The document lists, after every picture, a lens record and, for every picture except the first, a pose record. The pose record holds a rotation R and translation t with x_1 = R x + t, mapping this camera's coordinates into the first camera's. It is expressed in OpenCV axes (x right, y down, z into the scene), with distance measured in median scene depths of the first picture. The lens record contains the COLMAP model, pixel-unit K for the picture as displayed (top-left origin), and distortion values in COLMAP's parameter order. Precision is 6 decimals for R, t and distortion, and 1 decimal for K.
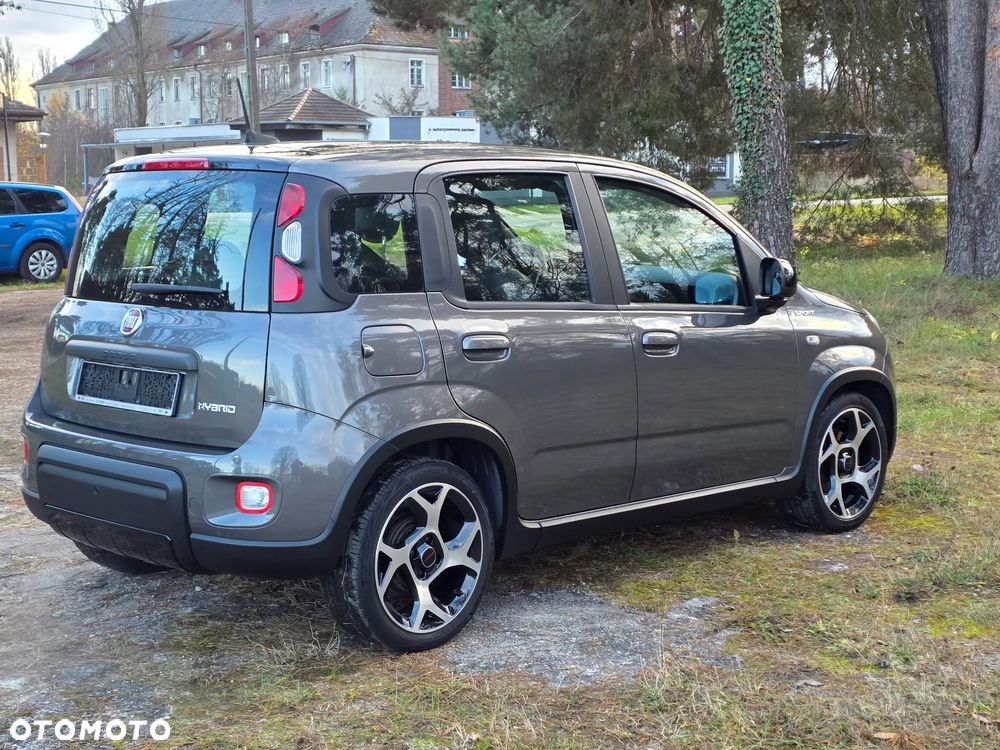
lens RADIAL K [[1536.6, 0, 495.0], [0, 1536.6, 360.8], [0, 0, 1]] dist [0.222122, -0.680682]
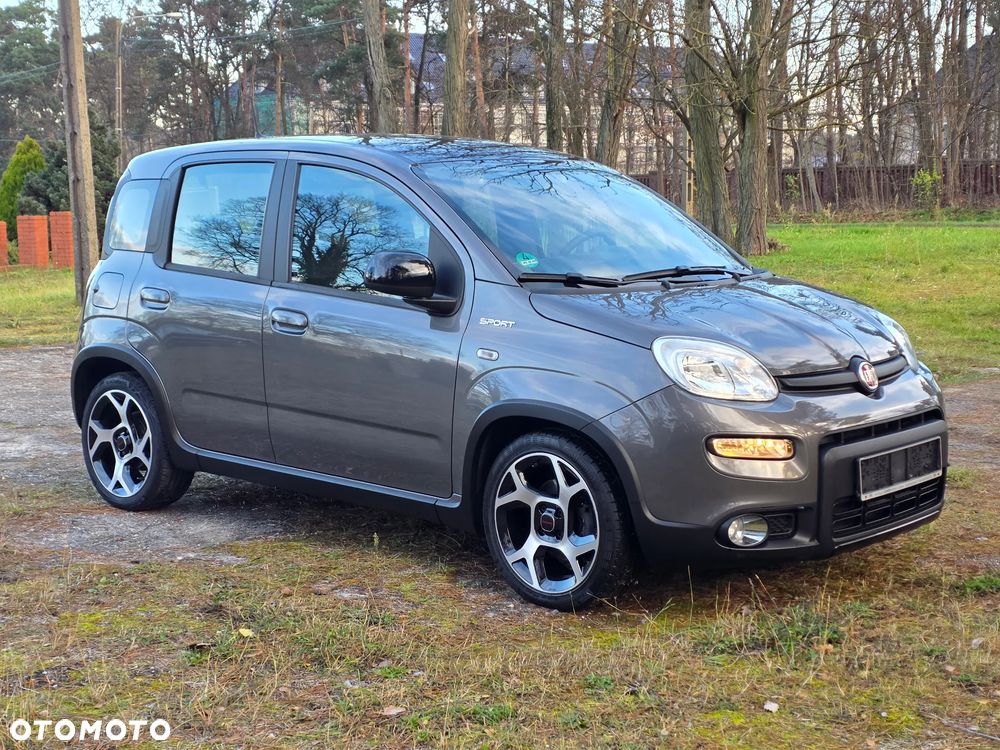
lens RADIAL K [[1536.6, 0, 495.0], [0, 1536.6, 360.8], [0, 0, 1]] dist [0.222122, -0.680682]
pose [[0.039291, 0.117560, -0.992288, 1.128578], [-0.098462, 0.988678, 0.113233, -0.114815], [0.994365, 0.093254, 0.050422, 1.055176]]
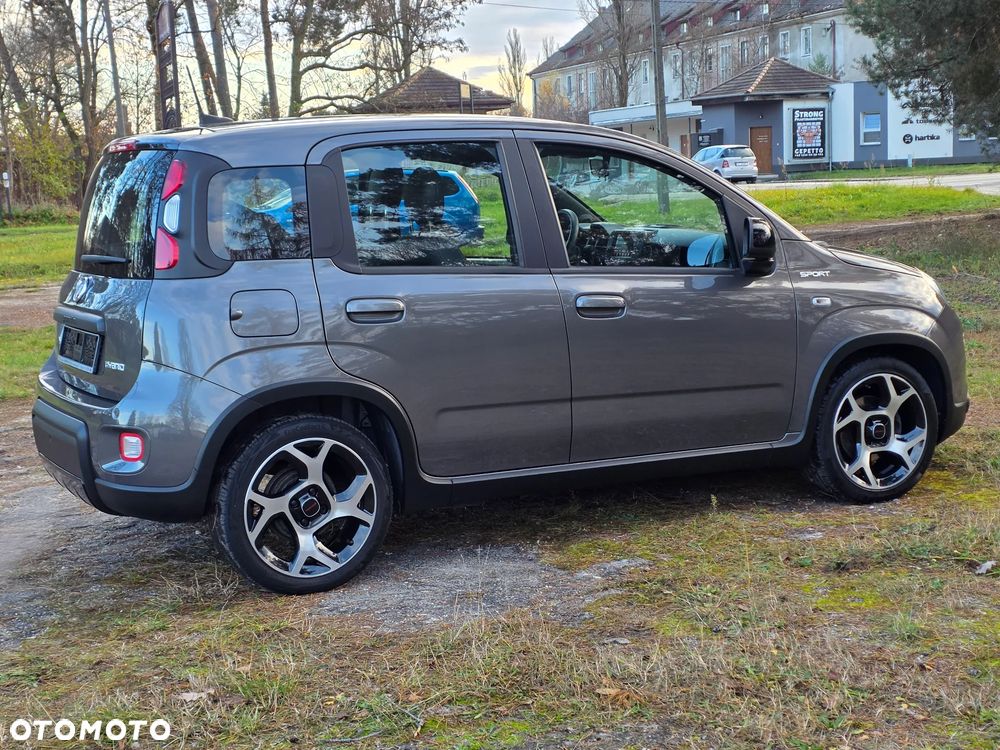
lens RADIAL K [[1541.0, 0, 503.2], [0, 1541.0, 368.2], [0, 0, 1]] dist [0.232538, -0.744298]
pose [[0.948878, 0.003524, -0.315625, 0.353242], [0.002875, 0.999800, 0.019808, 0.008730], [0.315631, -0.019703, 0.948677, 0.023772]]
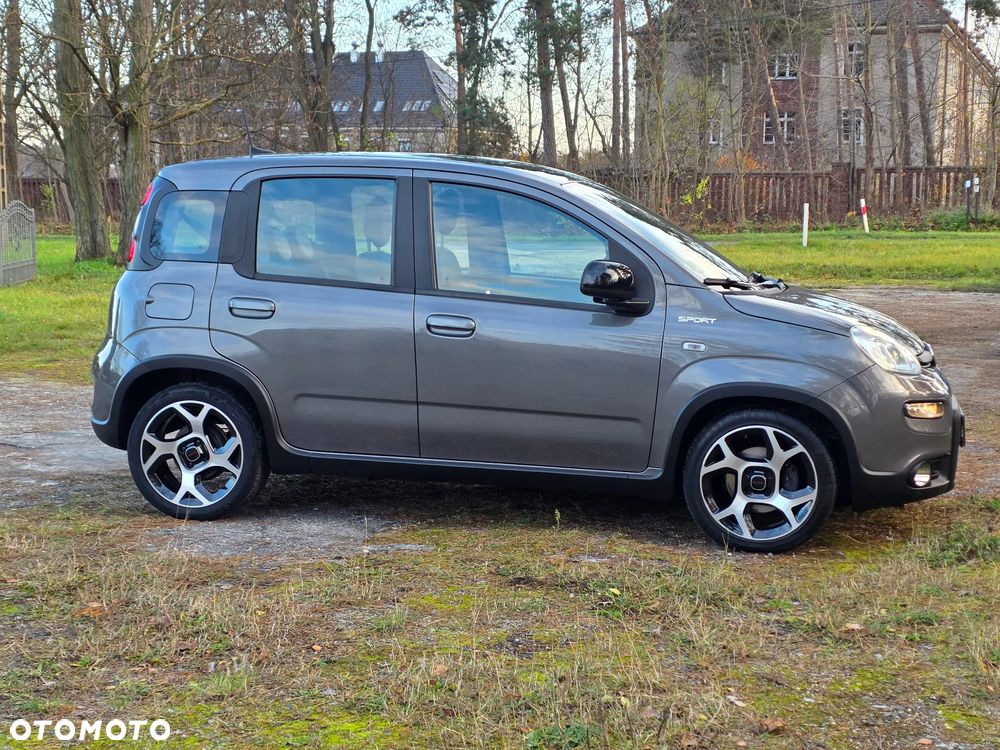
lens RADIAL K [[1541.0, 0, 503.2], [0, 1541.0, 368.2], [0, 0, 1]] dist [0.232538, -0.744298]
pose [[0.543732, 0.102476, -0.832979, 1.058938], [-0.104076, 0.993089, 0.054238, -0.045096], [0.832781, 0.057202, 0.550640, 0.386771]]
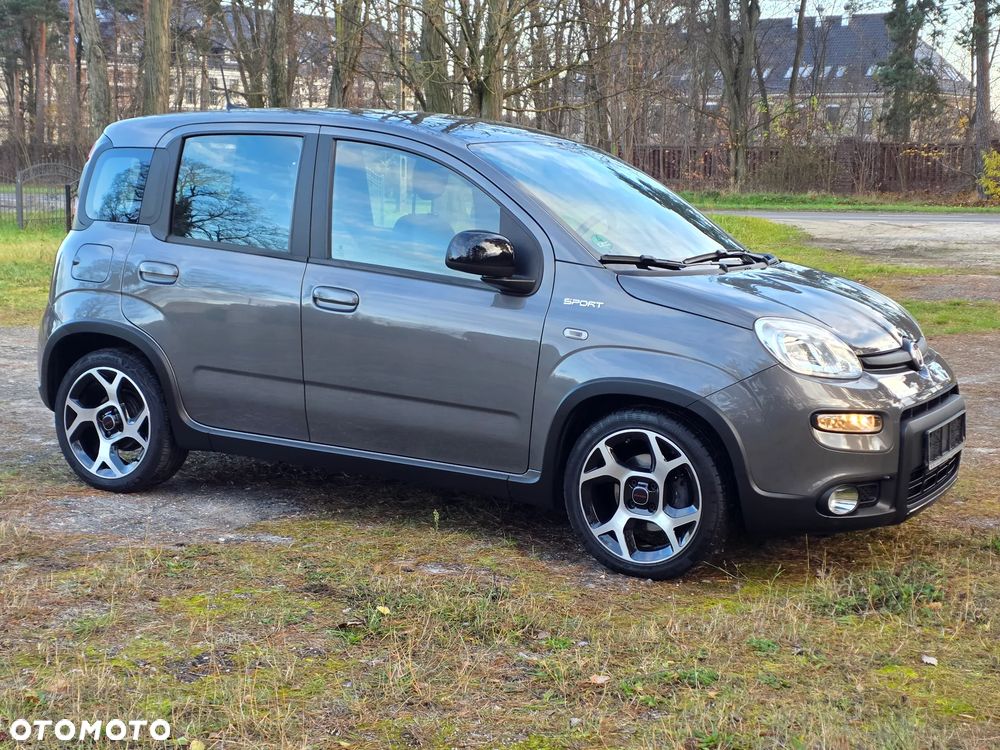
lens RADIAL K [[1541.0, 0, 503.2], [0, 1541.0, 368.2], [0, 0, 1]] dist [0.232538, -0.744298]
pose [[0.264749, 0.139695, -0.954145, 1.110433], [-0.126367, 0.985945, 0.109288, -0.091434], [0.956002, 0.091639, 0.278680, 0.794939]]
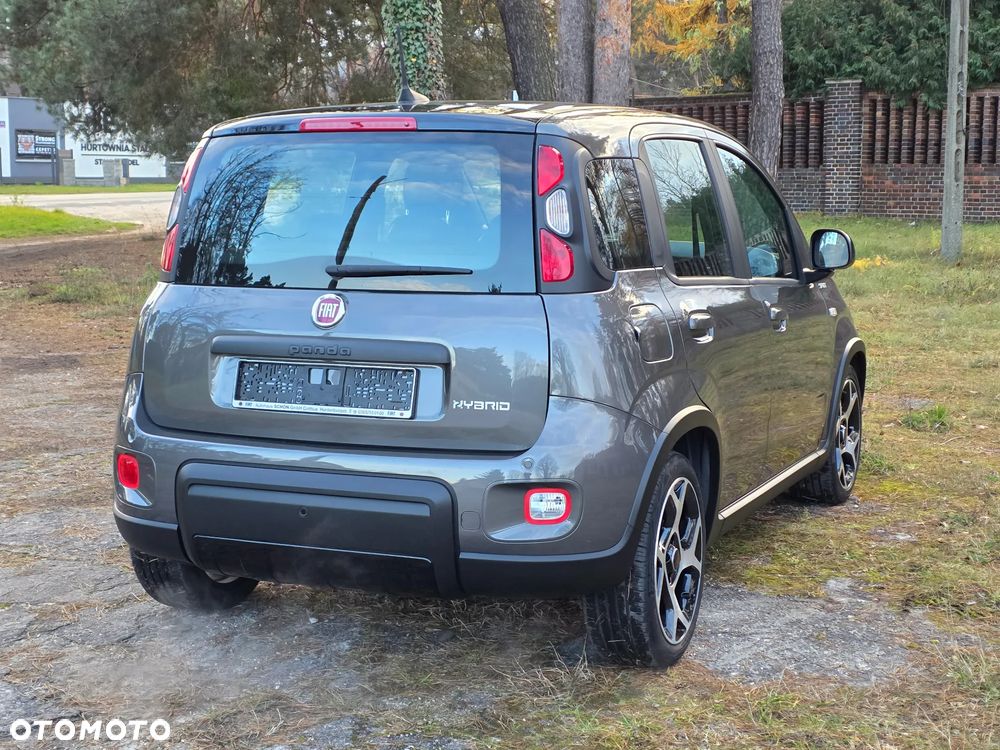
lens RADIAL K [[1536.6, 0, 495.0], [0, 1536.6, 360.8], [0, 0, 1]] dist [0.222122, -0.680682]
pose [[0.934523, -0.040316, 0.353612, -0.385564], [0.037582, 0.999187, 0.014596, -0.005580], [-0.353913, -0.000351, 0.935278, 0.157835]]
